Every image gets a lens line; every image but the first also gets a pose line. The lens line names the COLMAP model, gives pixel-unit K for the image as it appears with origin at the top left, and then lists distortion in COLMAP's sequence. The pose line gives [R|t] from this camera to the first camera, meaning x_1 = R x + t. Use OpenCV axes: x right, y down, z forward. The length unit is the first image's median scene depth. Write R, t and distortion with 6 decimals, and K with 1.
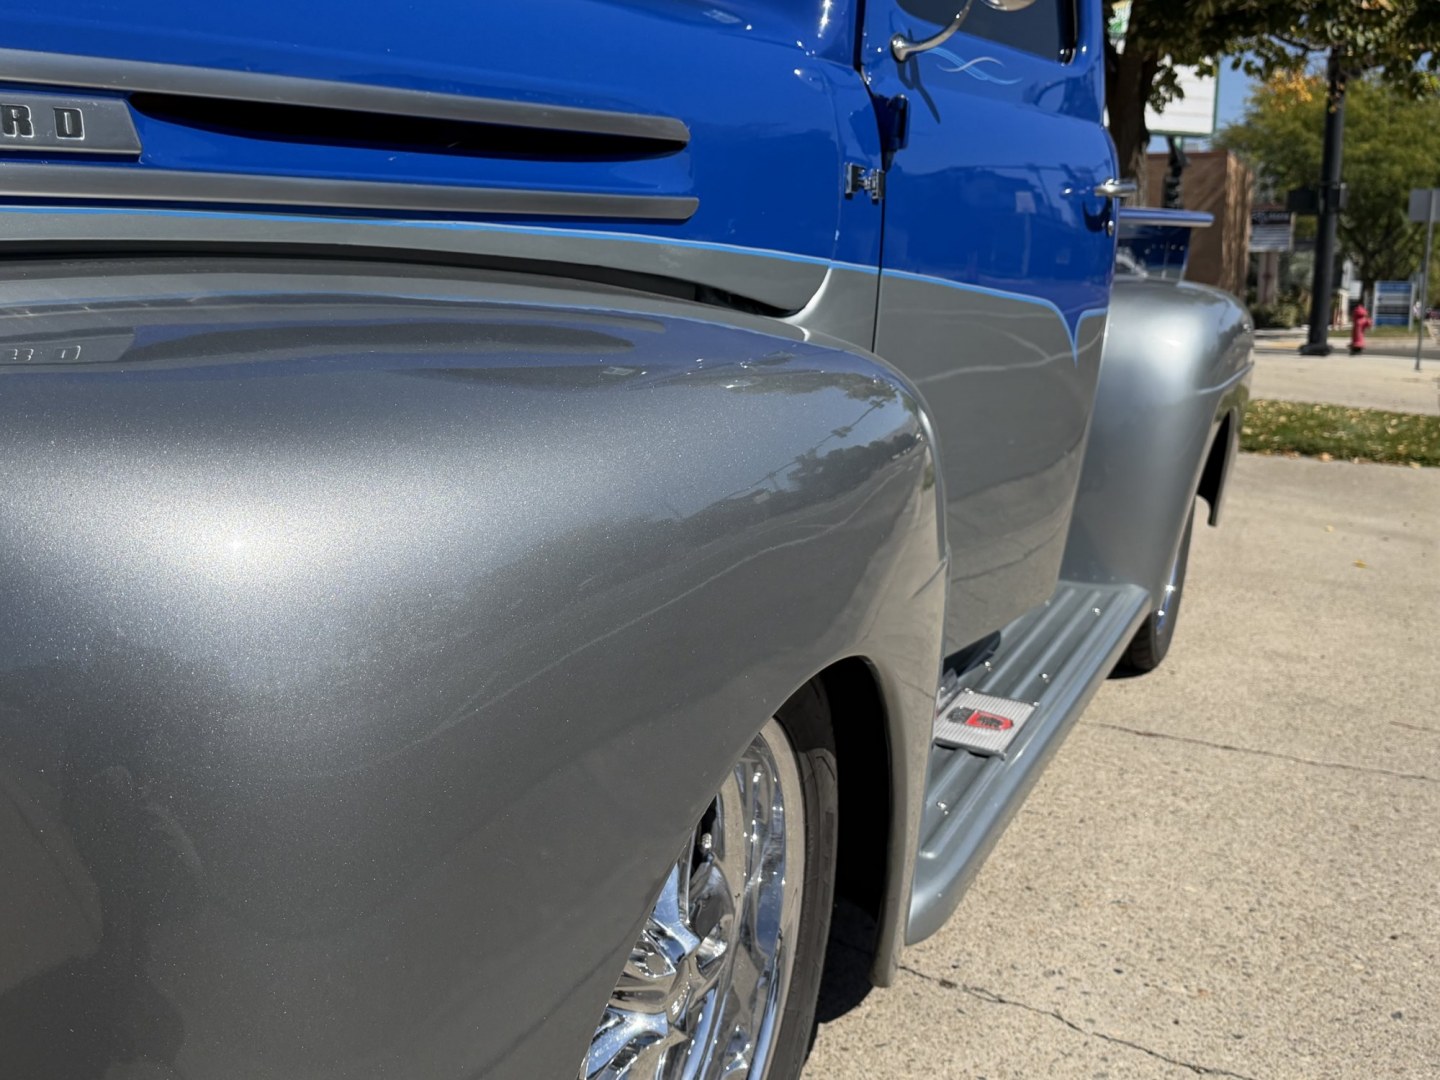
lens RADIAL K [[1621.9, 0, 720.0], [0, 1621.9, 540.0], [0, 0, 1]] dist [0.130494, -0.248275]
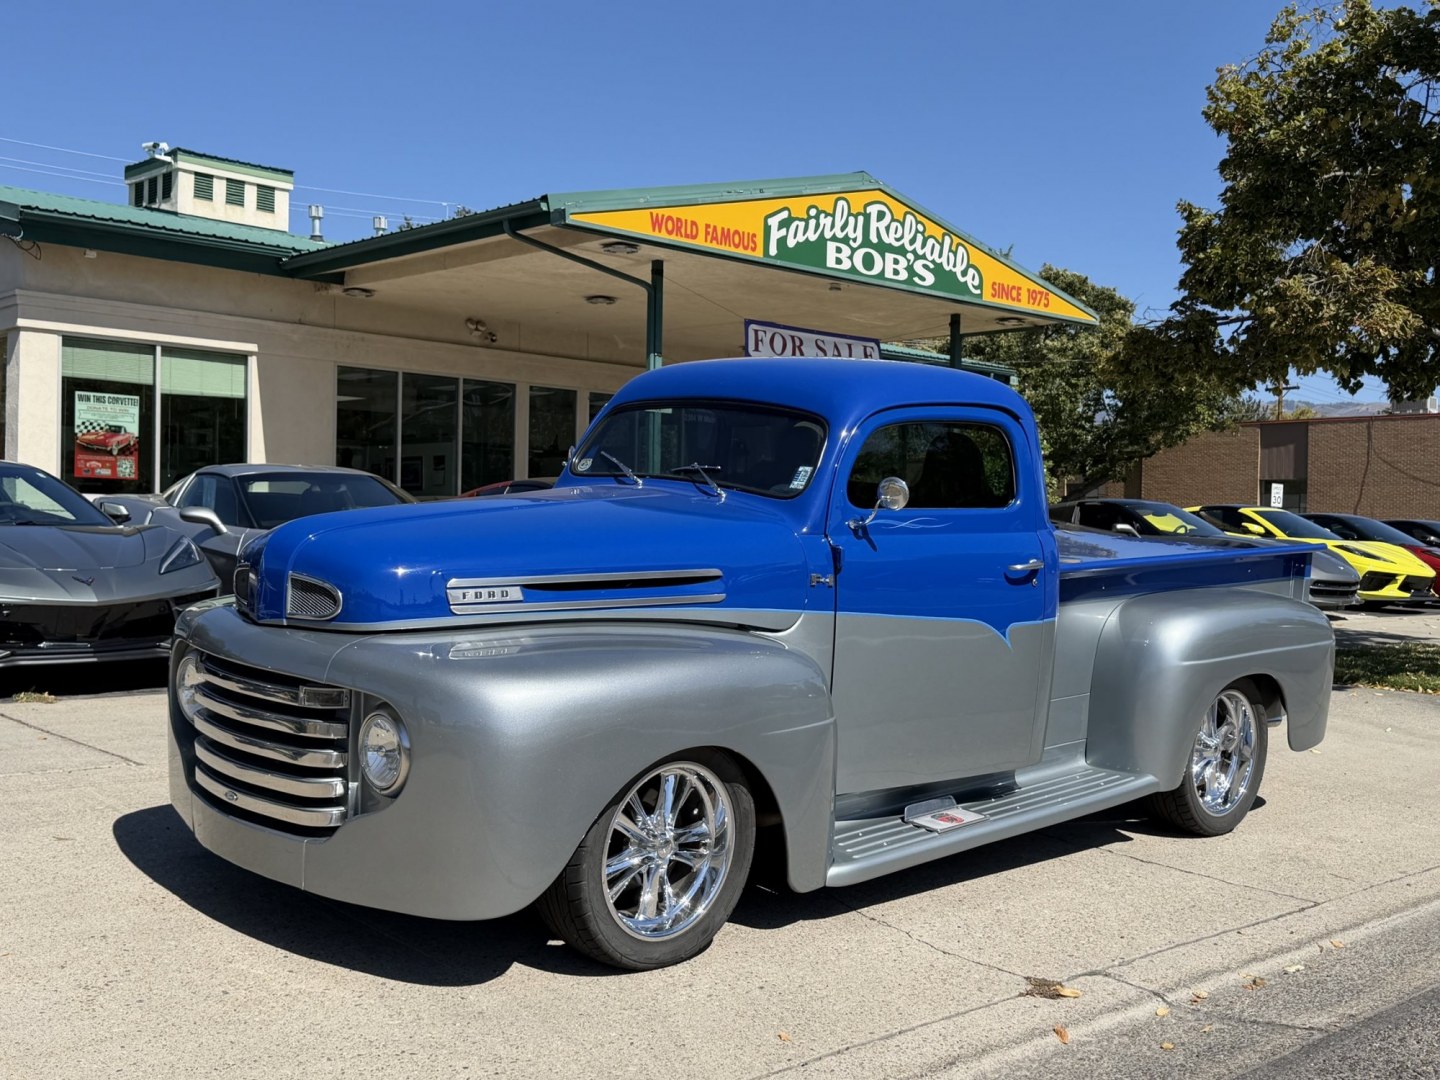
lens RADIAL K [[1538.3, 0, 720.0], [0, 1538.3, 540.0], [0, 0, 1]] dist [0.066786, -0.009924]
pose [[0.918682, 0.004454, -0.394973, 0.912131], [-0.061385, 0.989398, -0.131621, 0.048634], [0.390200, 0.145164, 0.909215, -1.302105]]
